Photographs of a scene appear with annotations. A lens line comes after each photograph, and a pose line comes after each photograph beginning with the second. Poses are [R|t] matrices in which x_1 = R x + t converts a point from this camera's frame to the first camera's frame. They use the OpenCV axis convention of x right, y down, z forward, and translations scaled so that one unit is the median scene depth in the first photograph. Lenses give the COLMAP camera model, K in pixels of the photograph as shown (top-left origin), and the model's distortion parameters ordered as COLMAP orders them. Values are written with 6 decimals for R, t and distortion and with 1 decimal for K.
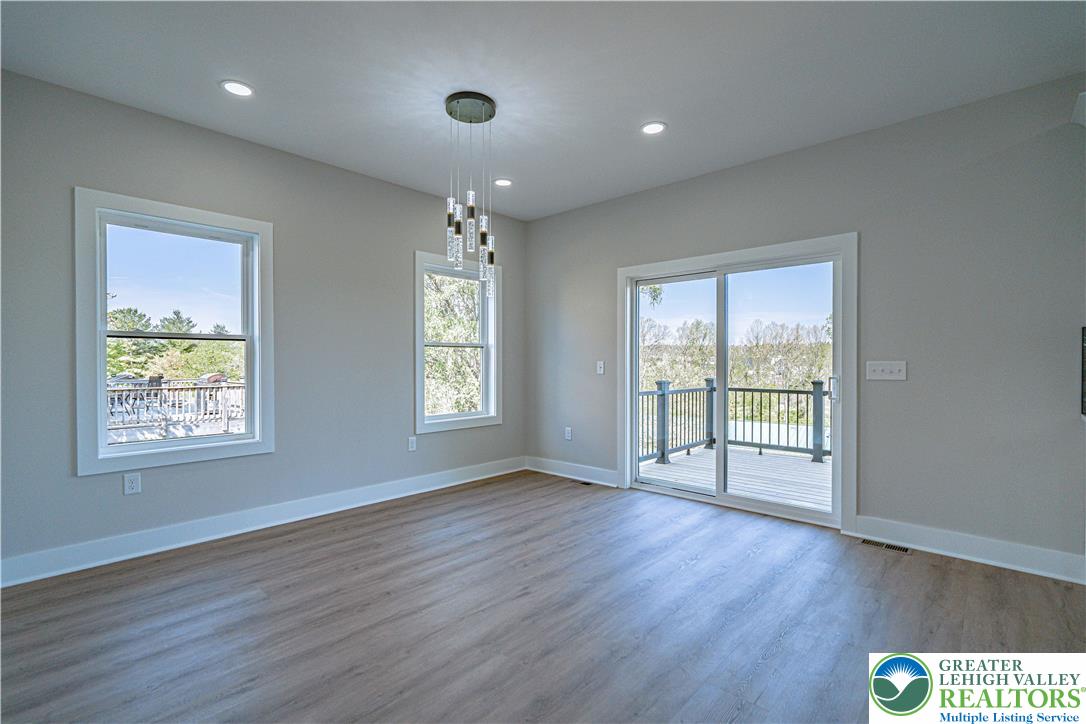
lens RADIAL K [[490.2, 0, 538.4], [0, 490.2, 364.6], [0, 0, 1]] dist [-0.001978, 0.000197]
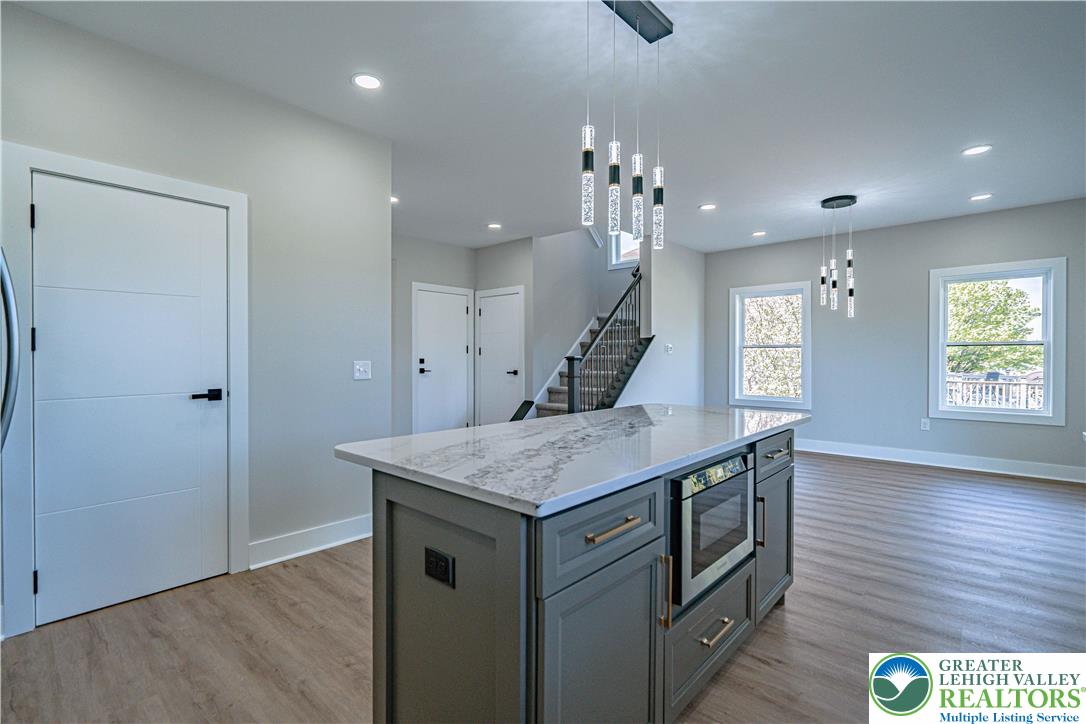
lens RADIAL K [[498.3, 0, 532.1], [0, 498.3, 366.2], [0, 0, 1]] dist [-0.002049, 0.000053]
pose [[-0.011819, 0.016249, -0.999798, 1.492944], [-0.004544, 0.999857, 0.016304, -0.004914], [0.999920, 0.004736, -0.011743, 0.007206]]
